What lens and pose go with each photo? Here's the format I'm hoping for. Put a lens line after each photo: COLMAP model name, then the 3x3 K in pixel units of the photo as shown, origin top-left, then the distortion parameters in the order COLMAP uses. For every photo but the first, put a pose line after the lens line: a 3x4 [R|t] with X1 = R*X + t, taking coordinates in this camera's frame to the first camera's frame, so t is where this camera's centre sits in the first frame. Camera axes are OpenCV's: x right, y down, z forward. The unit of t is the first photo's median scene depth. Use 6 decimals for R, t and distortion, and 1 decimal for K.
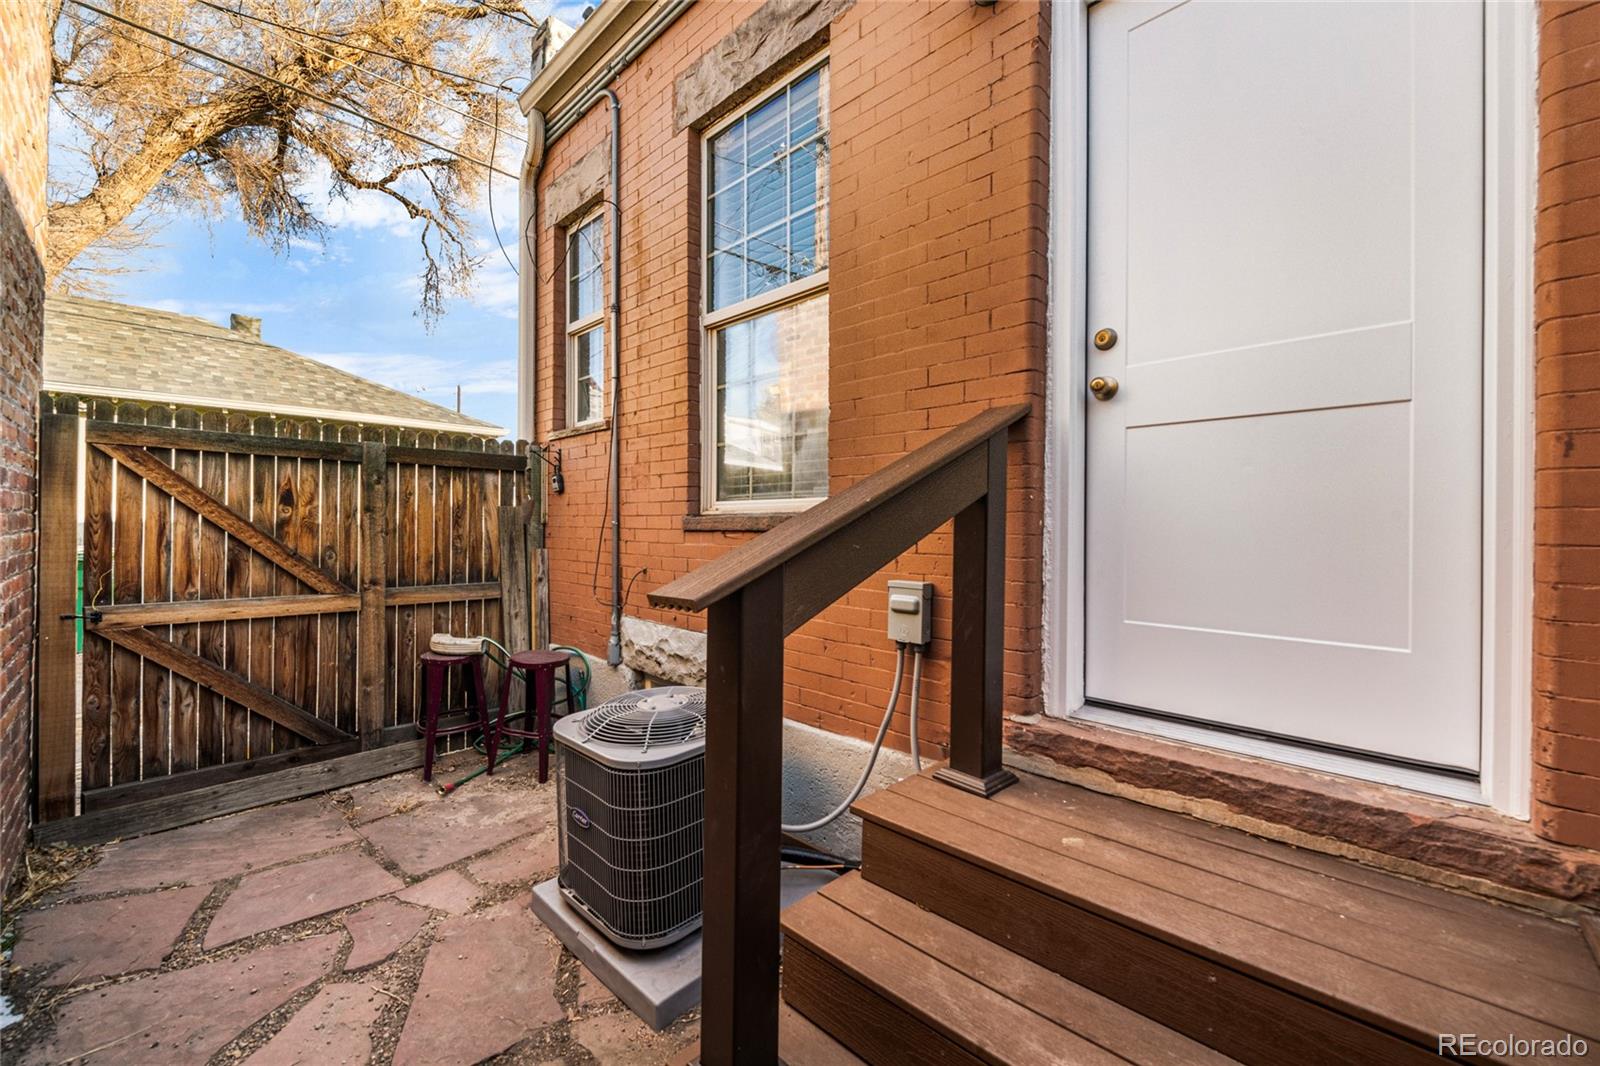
lens RADIAL K [[605.2, 0, 788.5], [0, 605.2, 520.5], [0, 0, 1]] dist [0.001035, -0.005051]
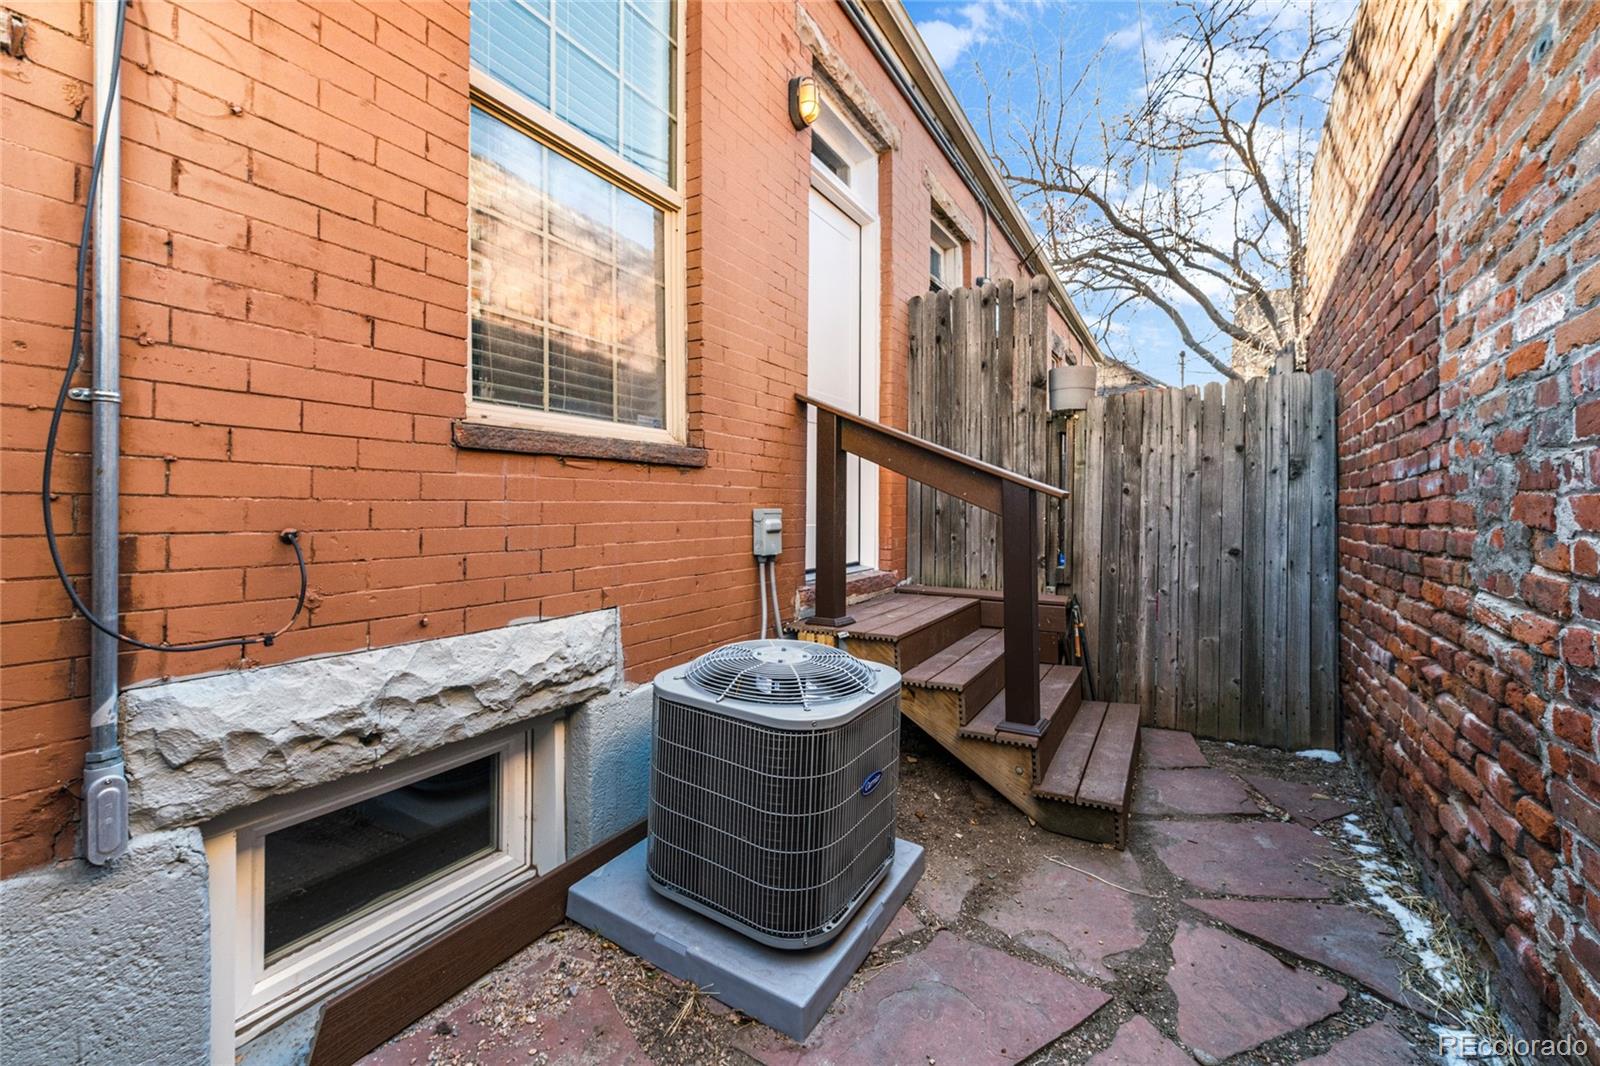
lens RADIAL K [[605.2, 0, 788.5], [0, 605.2, 520.5], [0, 0, 1]] dist [0.001035, -0.005051]
pose [[-0.174158, -0.015277, 0.984599, -0.736225], [-0.000483, 0.999881, 0.015429, 0.070750], [-0.984718, 0.002212, -0.174144, 0.804452]]
